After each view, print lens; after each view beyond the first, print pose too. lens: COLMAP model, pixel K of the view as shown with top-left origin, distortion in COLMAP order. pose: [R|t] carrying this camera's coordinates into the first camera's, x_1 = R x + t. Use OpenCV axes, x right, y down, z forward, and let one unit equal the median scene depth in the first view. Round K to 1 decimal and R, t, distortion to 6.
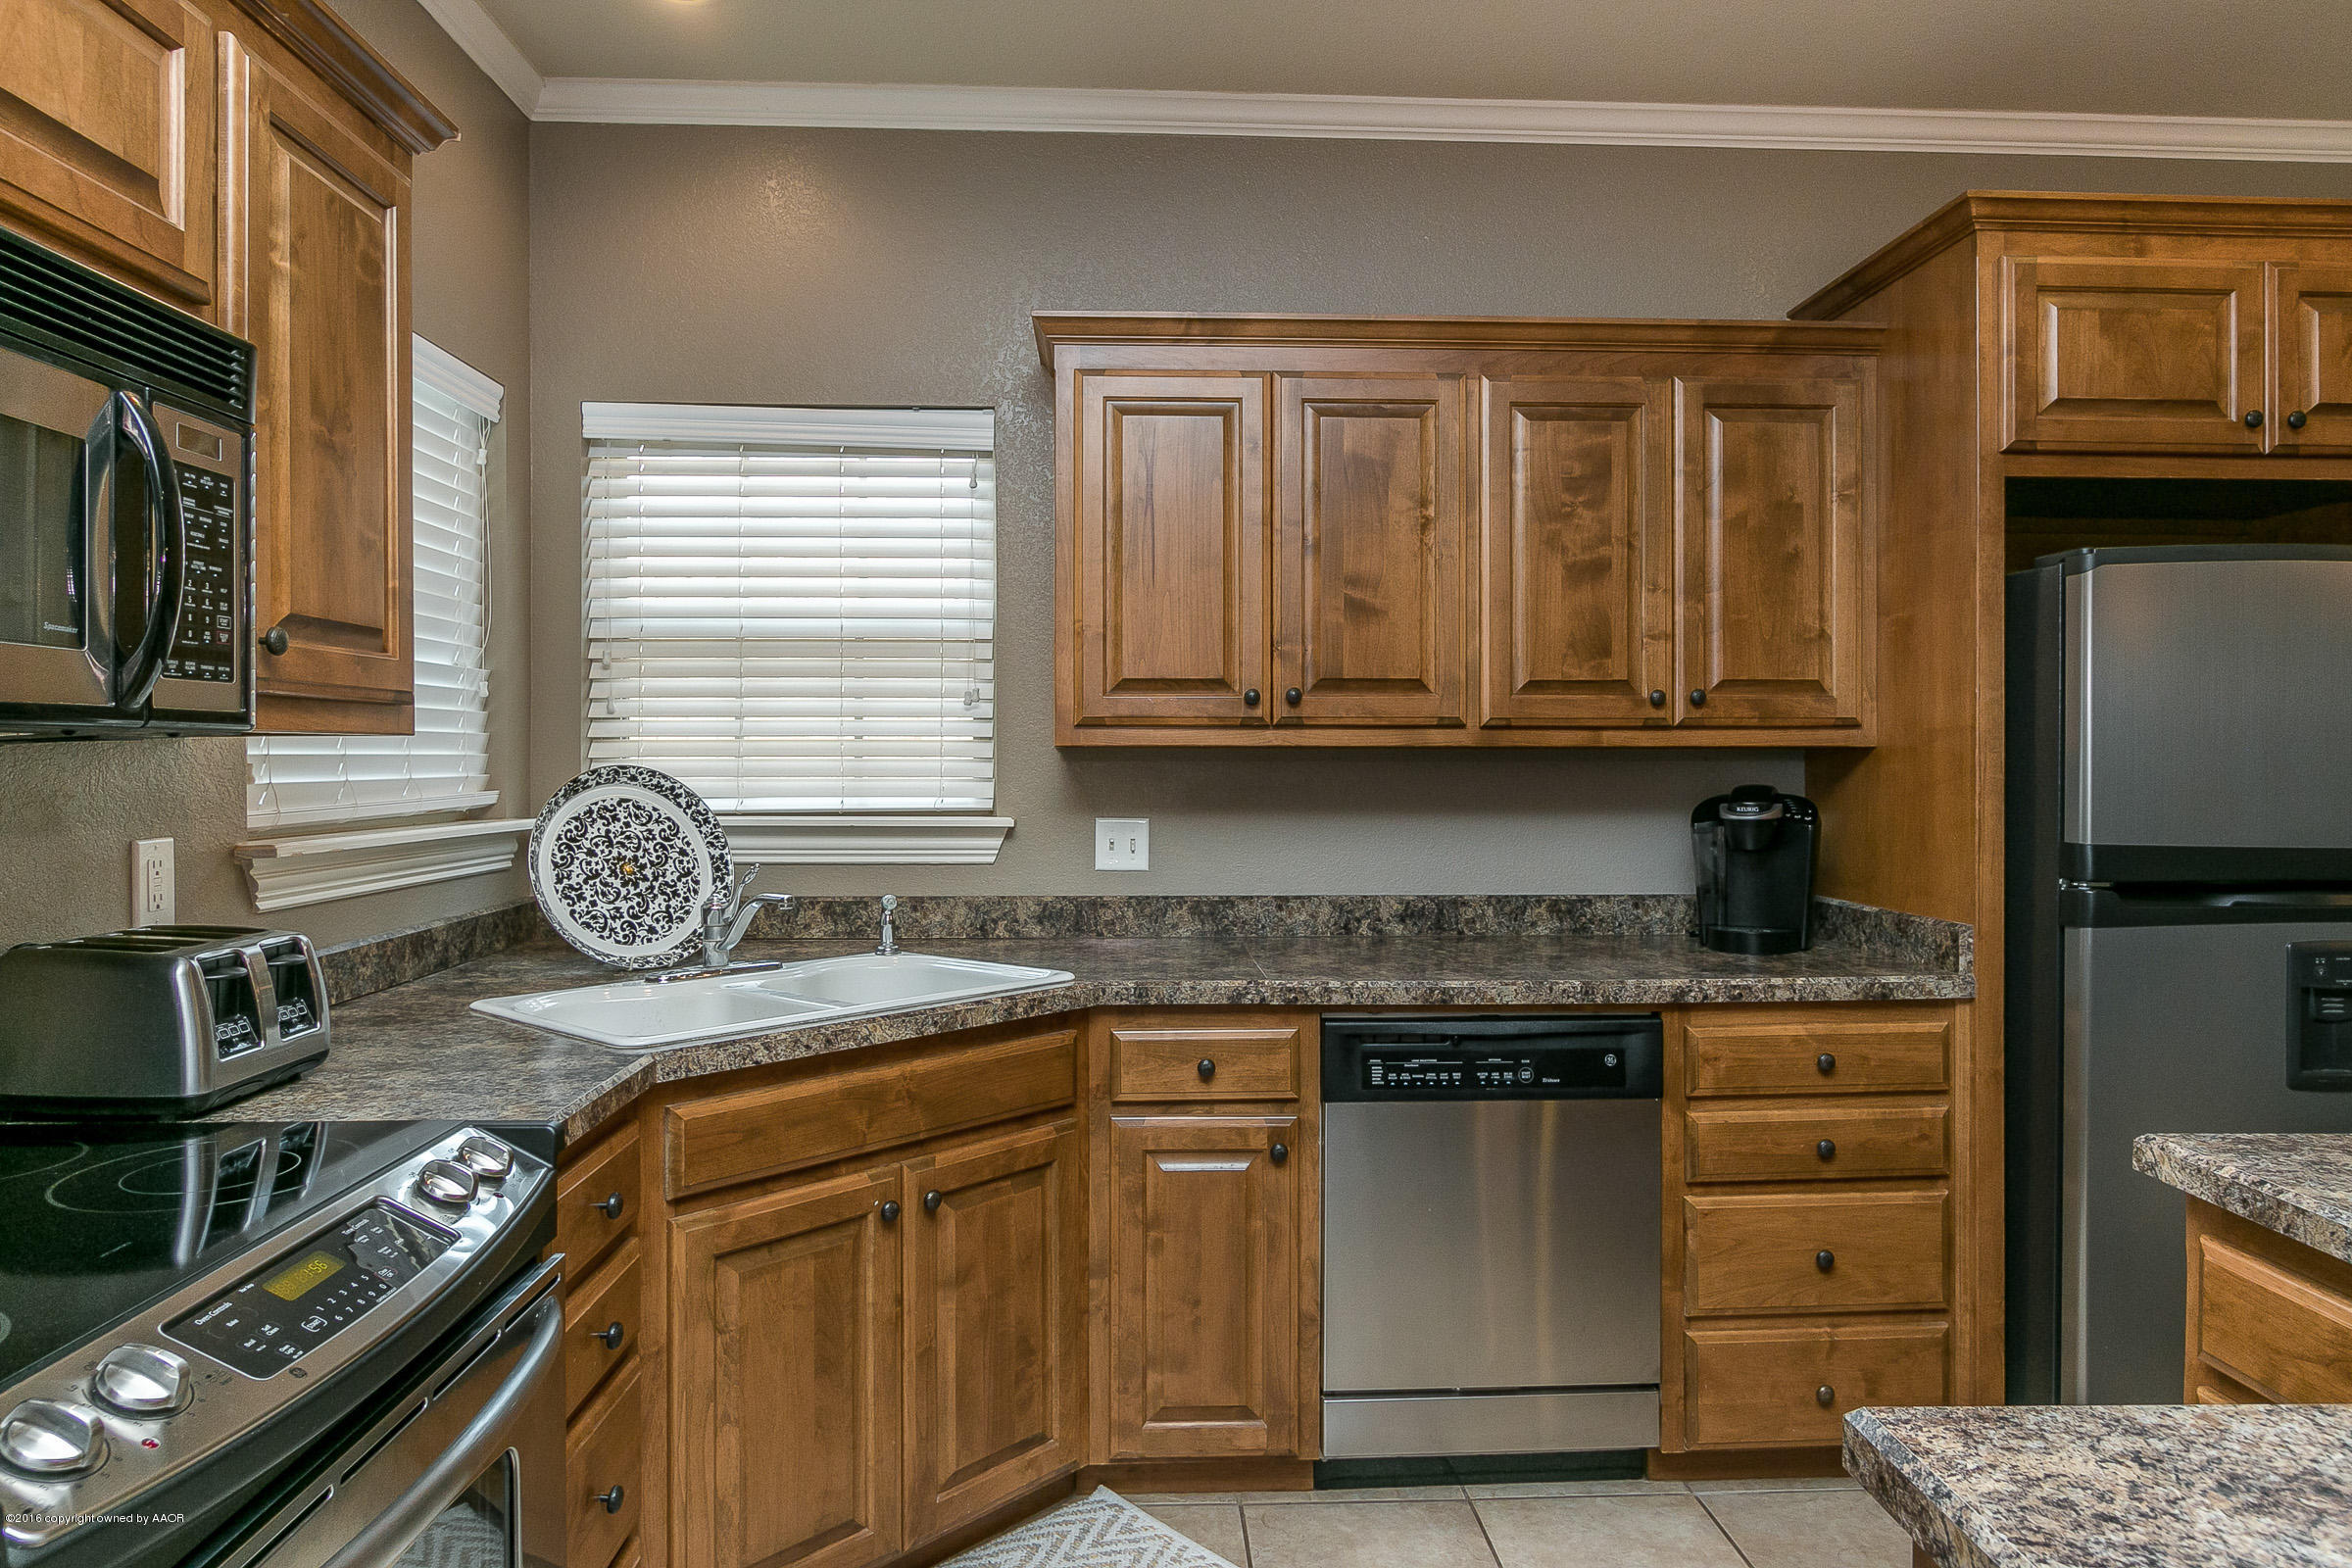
lens RADIAL K [[1468.5, 0, 1199.2], [0, 1468.5, 775.9], [0, 0, 1]] dist [-0.002768, 0.003171]
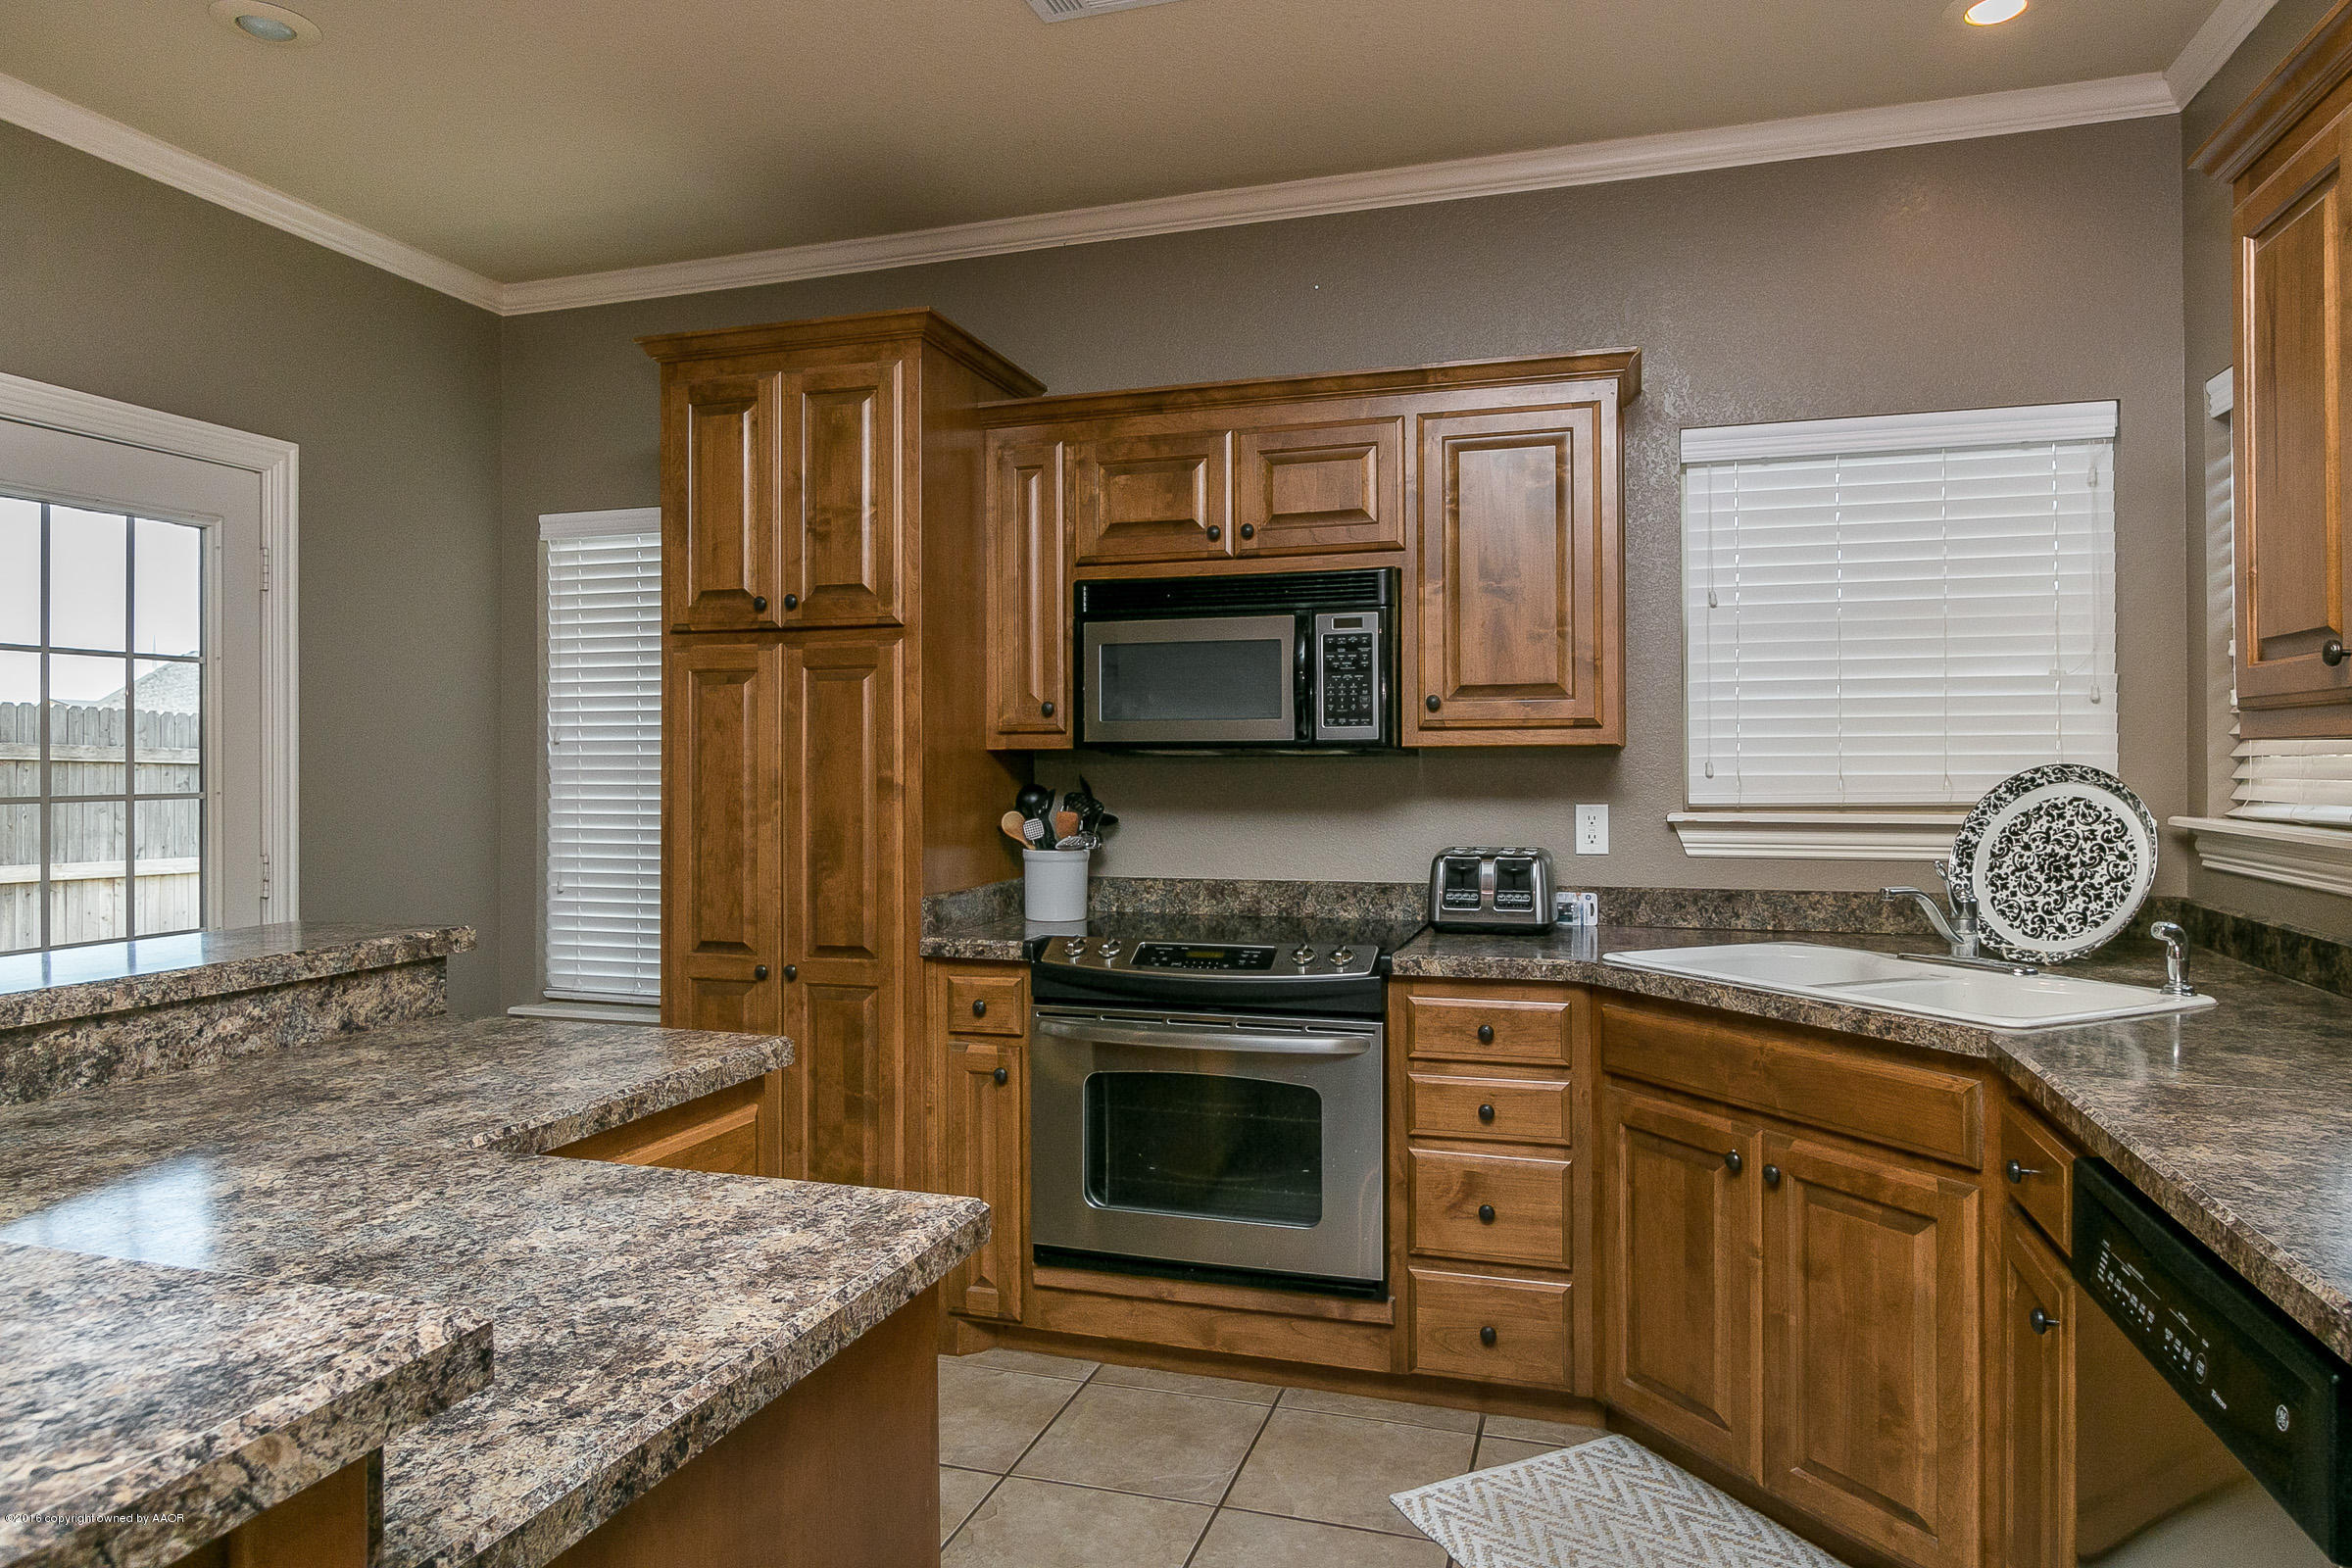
lens RADIAL K [[1394.9, 0, 1197.8], [0, 1394.9, 780.1], [0, 0, 1]] dist [0.003081, -0.000078]
pose [[-0.337749, 0.008589, -0.941197, 0.727807], [-0.008628, 0.999888, 0.012221, -0.003175], [0.941197, 0.012249, -0.337637, 0.764400]]
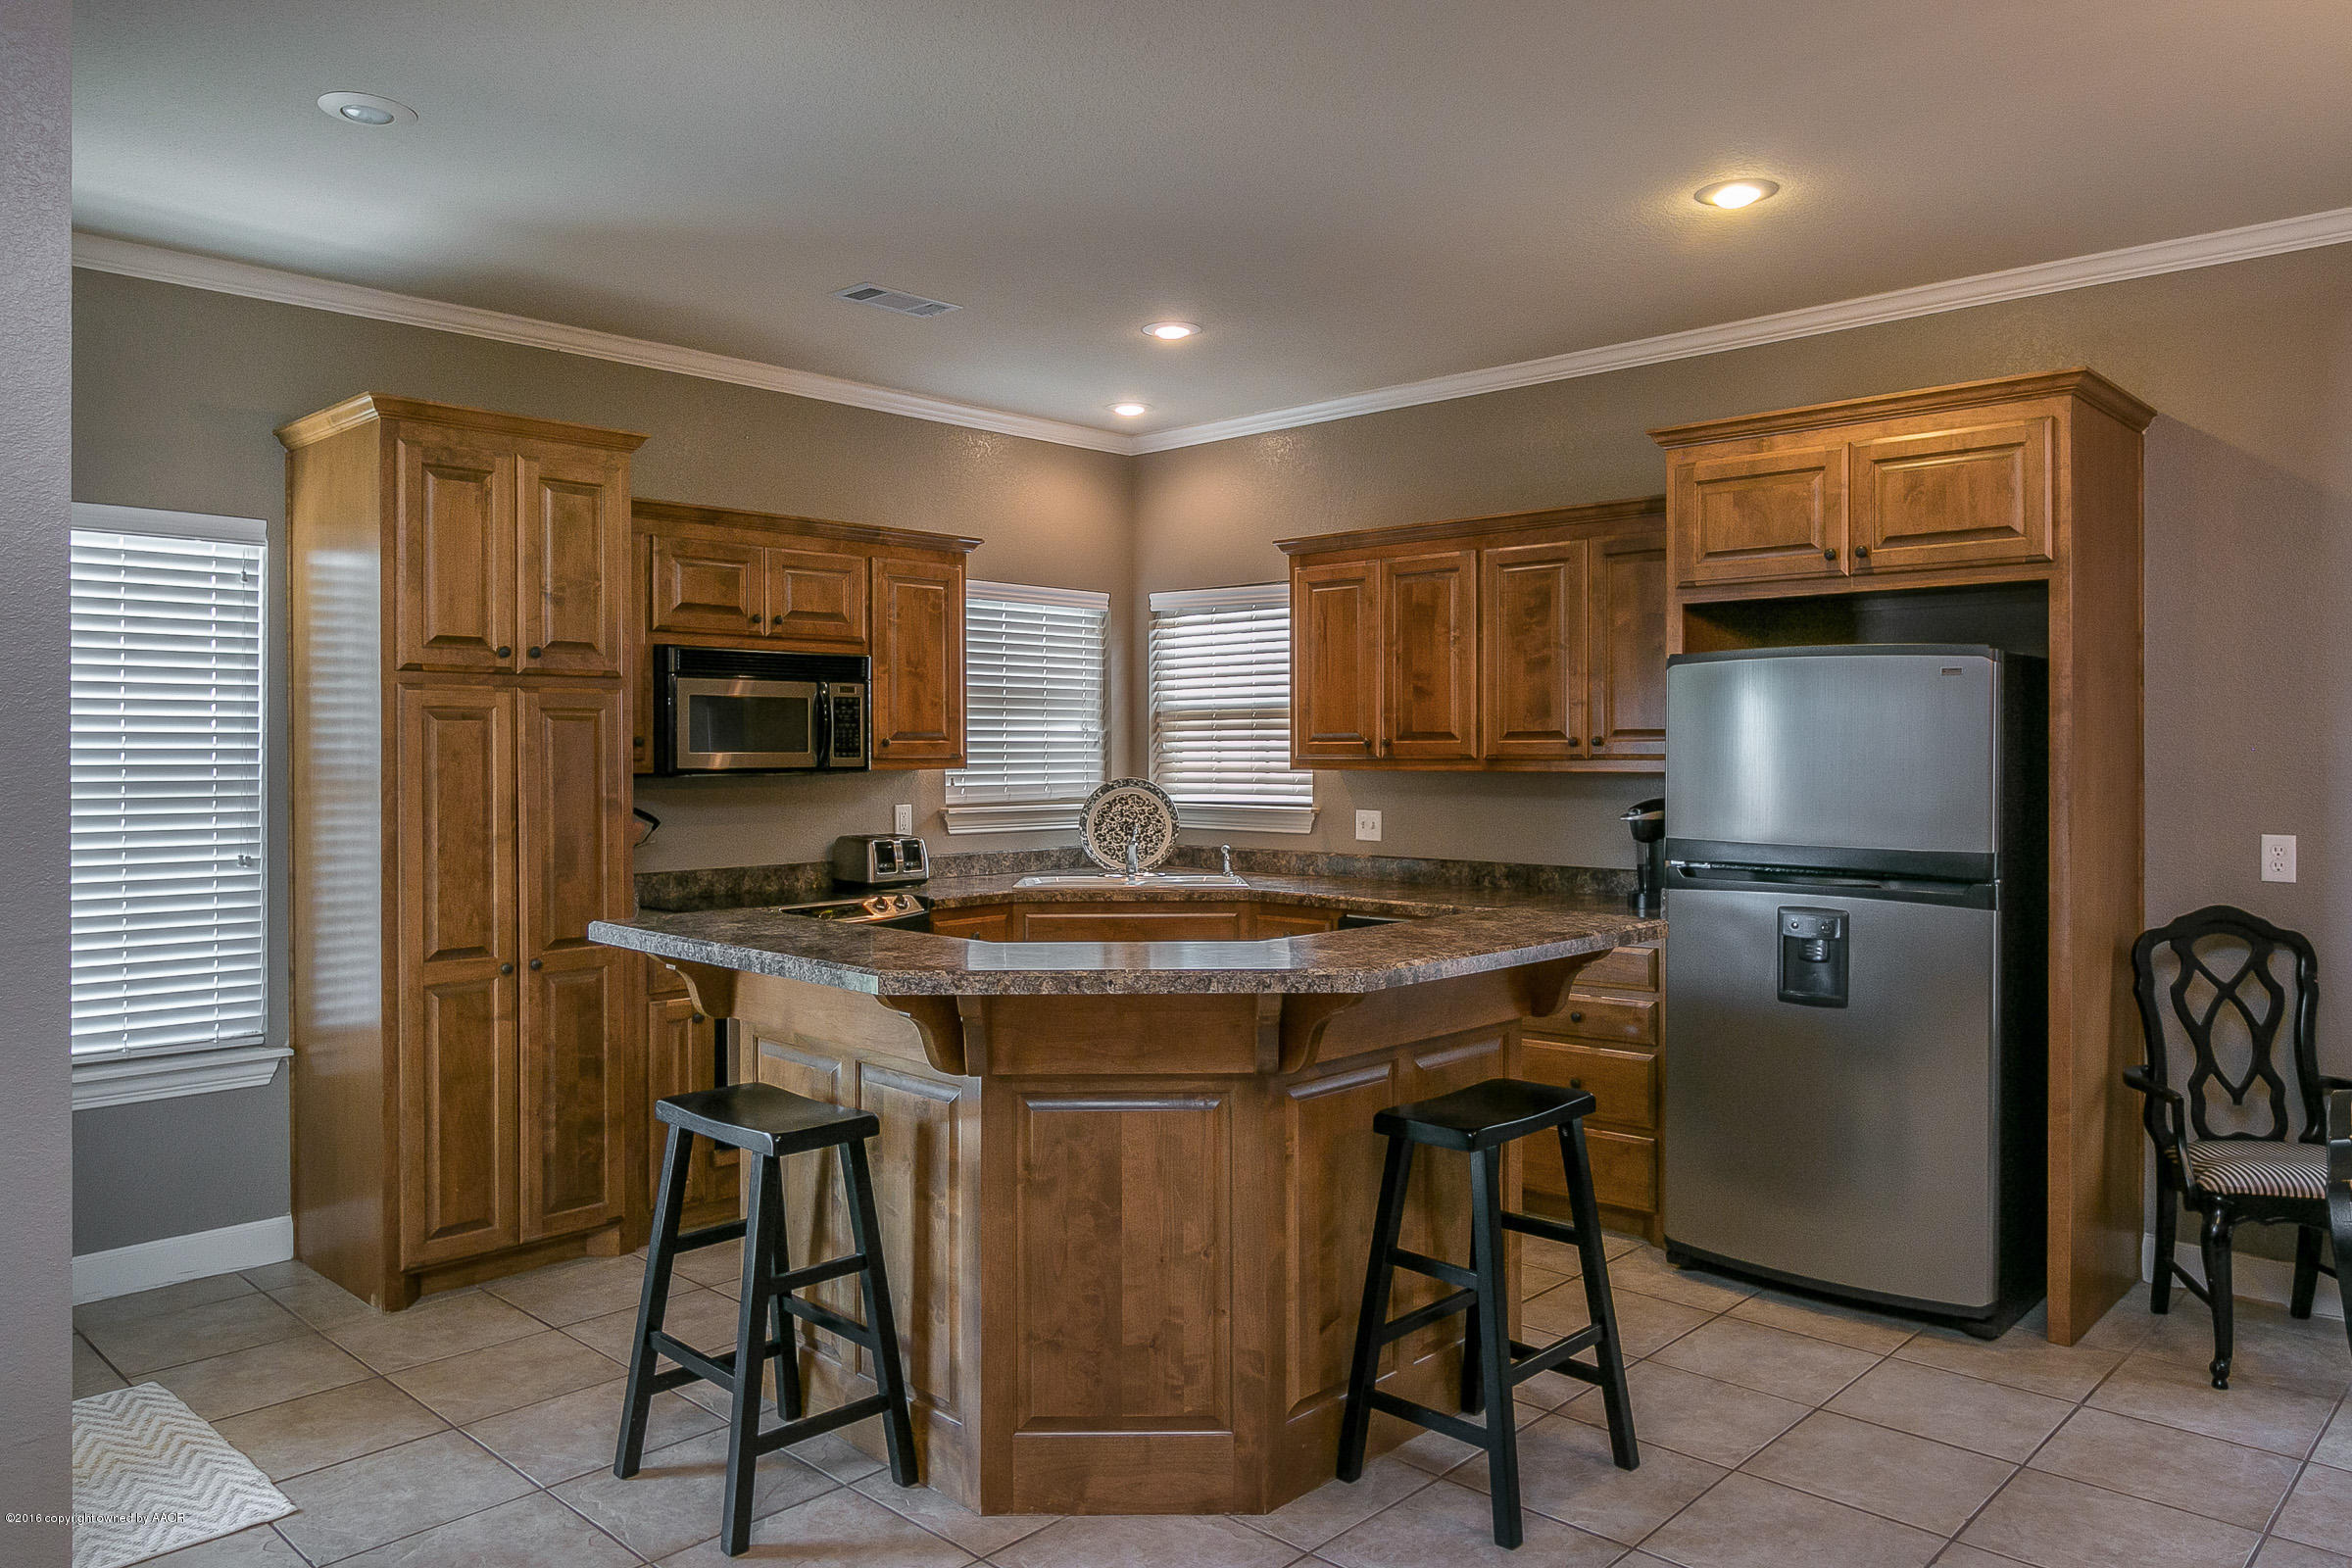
lens RADIAL K [[1623.9, 0, 1168.5], [0, 1623.9, 769.5], [0, 0, 1]] dist [-0.005021, -0.000079]
pose [[0.688993, 0.005381, -0.724748, 1.325152], [-0.005228, 0.999983, 0.002453, -0.025388], [0.724749, 0.002099, 0.689010, -0.552969]]
